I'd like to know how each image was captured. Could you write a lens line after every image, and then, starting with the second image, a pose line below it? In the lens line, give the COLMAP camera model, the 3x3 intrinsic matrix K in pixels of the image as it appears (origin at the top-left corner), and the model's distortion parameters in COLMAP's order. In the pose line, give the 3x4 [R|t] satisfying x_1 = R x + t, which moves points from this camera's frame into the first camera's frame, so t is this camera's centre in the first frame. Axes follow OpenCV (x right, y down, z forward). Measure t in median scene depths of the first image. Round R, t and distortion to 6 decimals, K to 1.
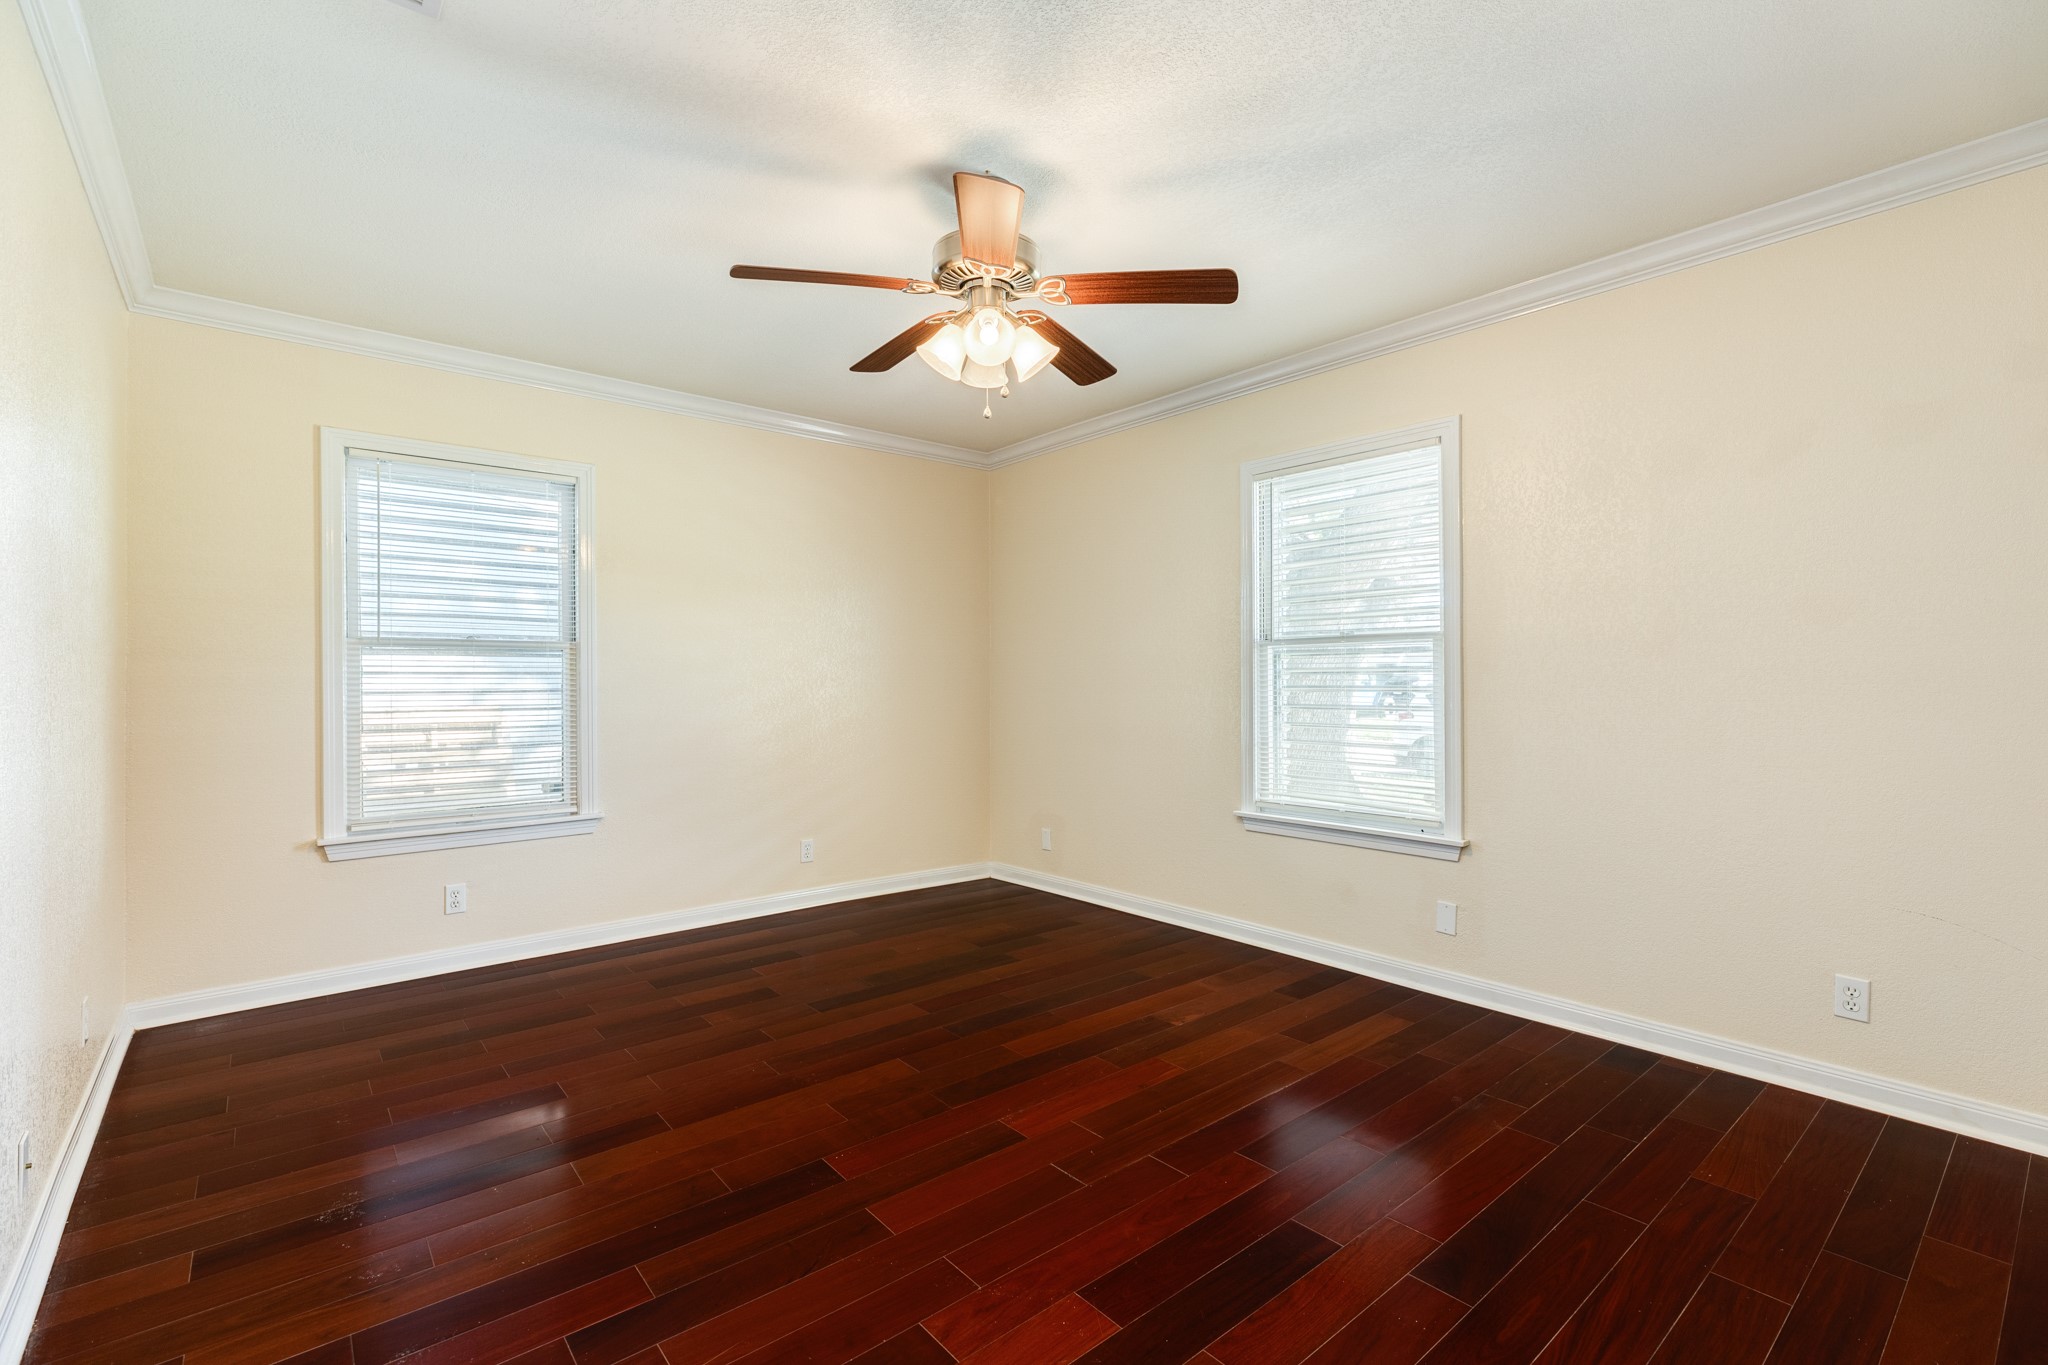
lens RADIAL K [[916.4, 0, 1016.9], [0, 916.4, 700.5], [0, 0, 1]] dist [0.006137, 0.001480]
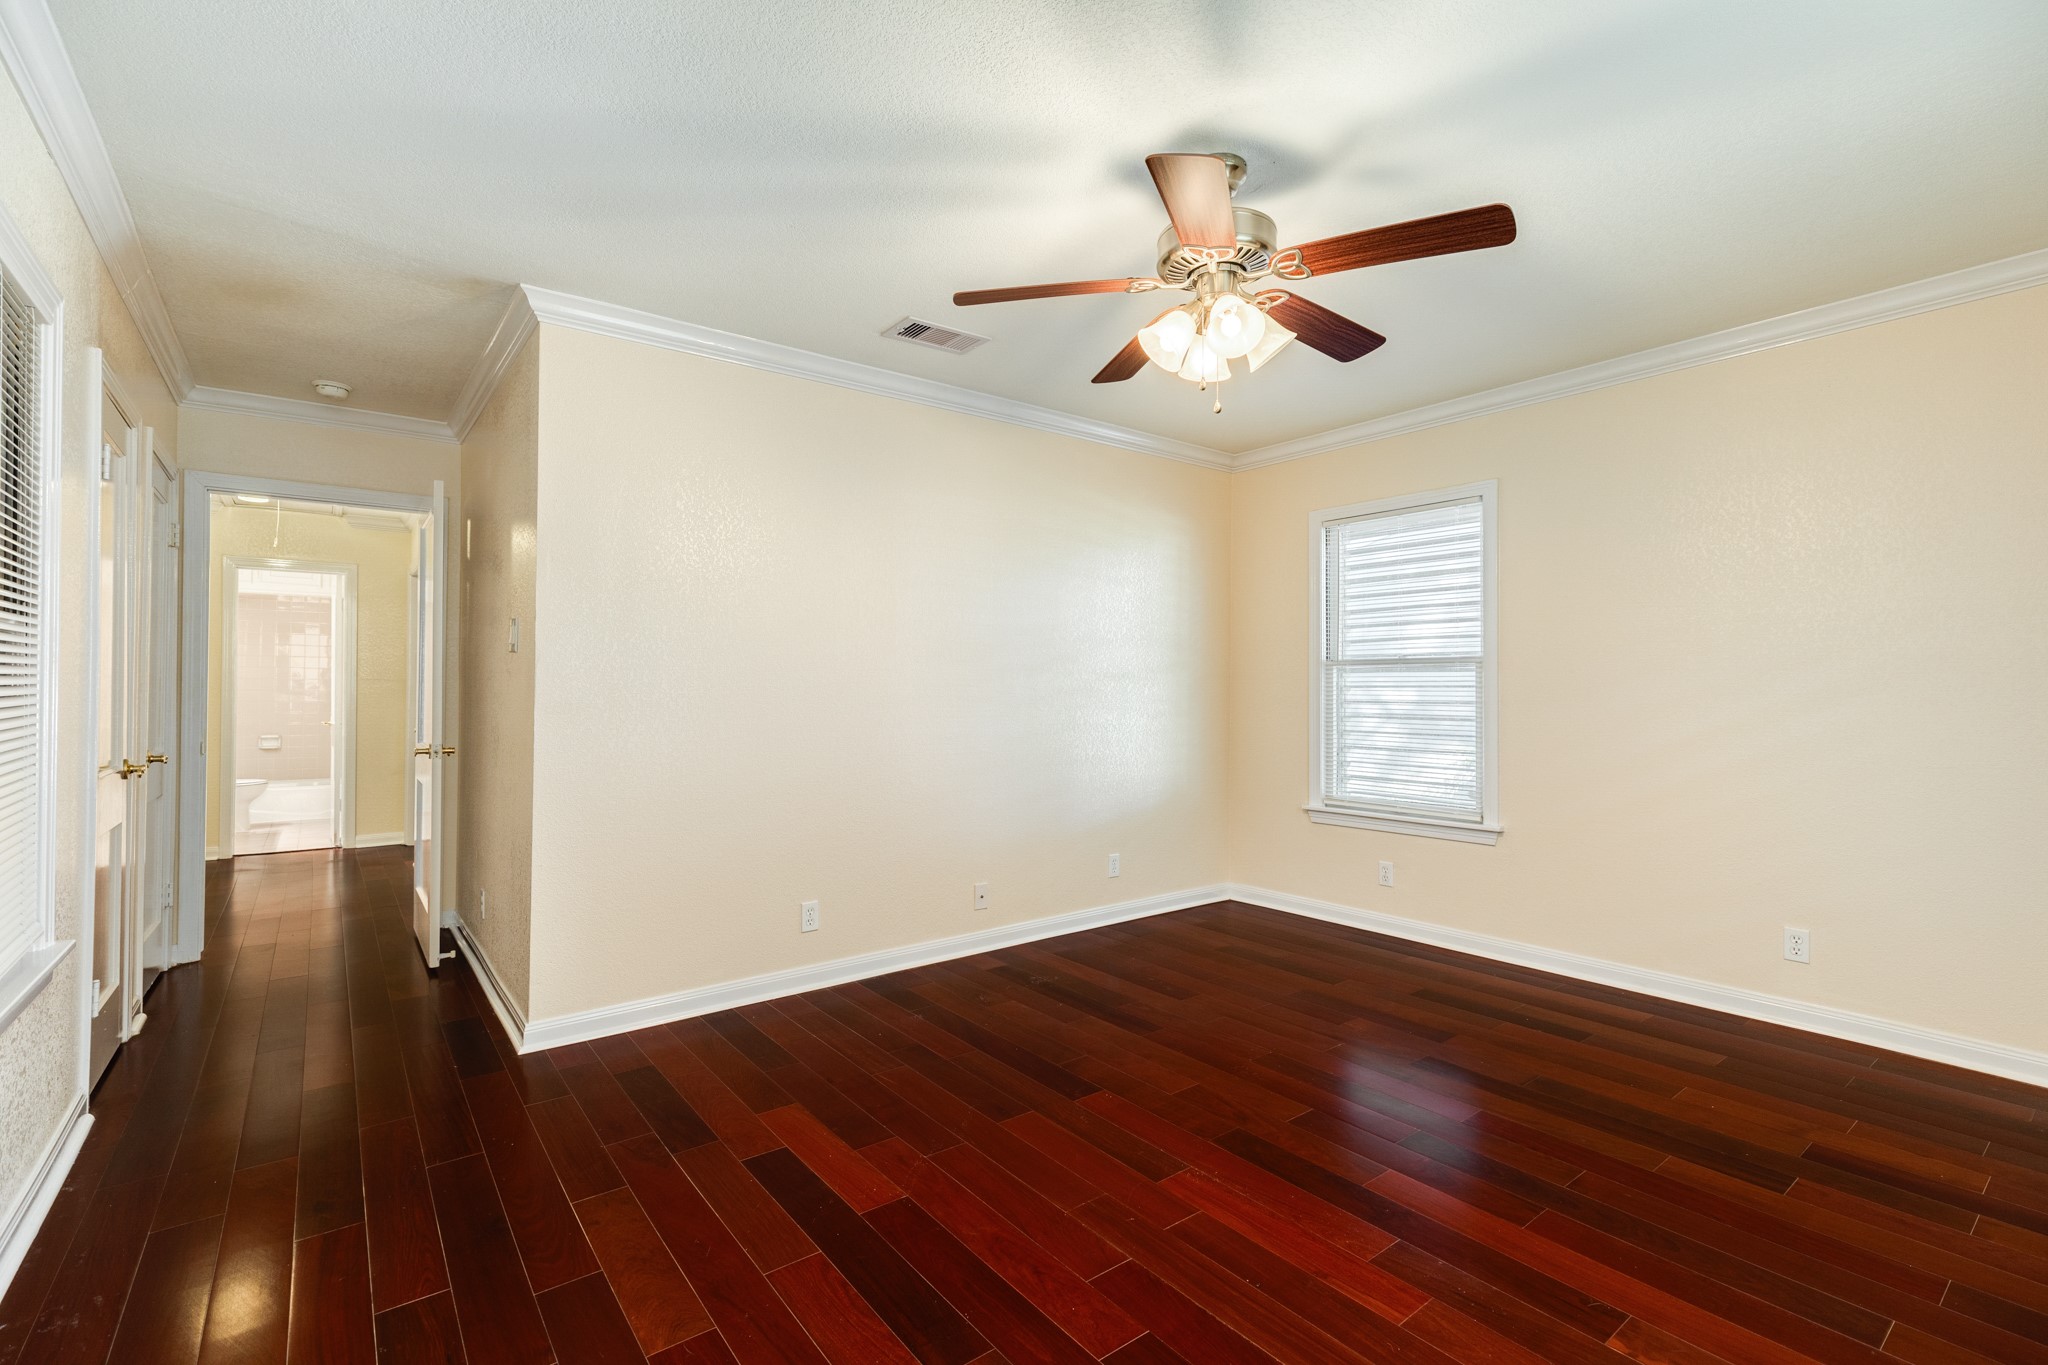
lens RADIAL K [[916.4, 0, 1022.1], [0, 916.4, 681.5], [0, 0, 1]] dist [0.006137, 0.001480]
pose [[-0.040776, -0.009113, -0.999127, 0.712450], [-0.024251, 0.999673, -0.008129, -0.017208], [0.998874, 0.023898, -0.040984, 0.661889]]
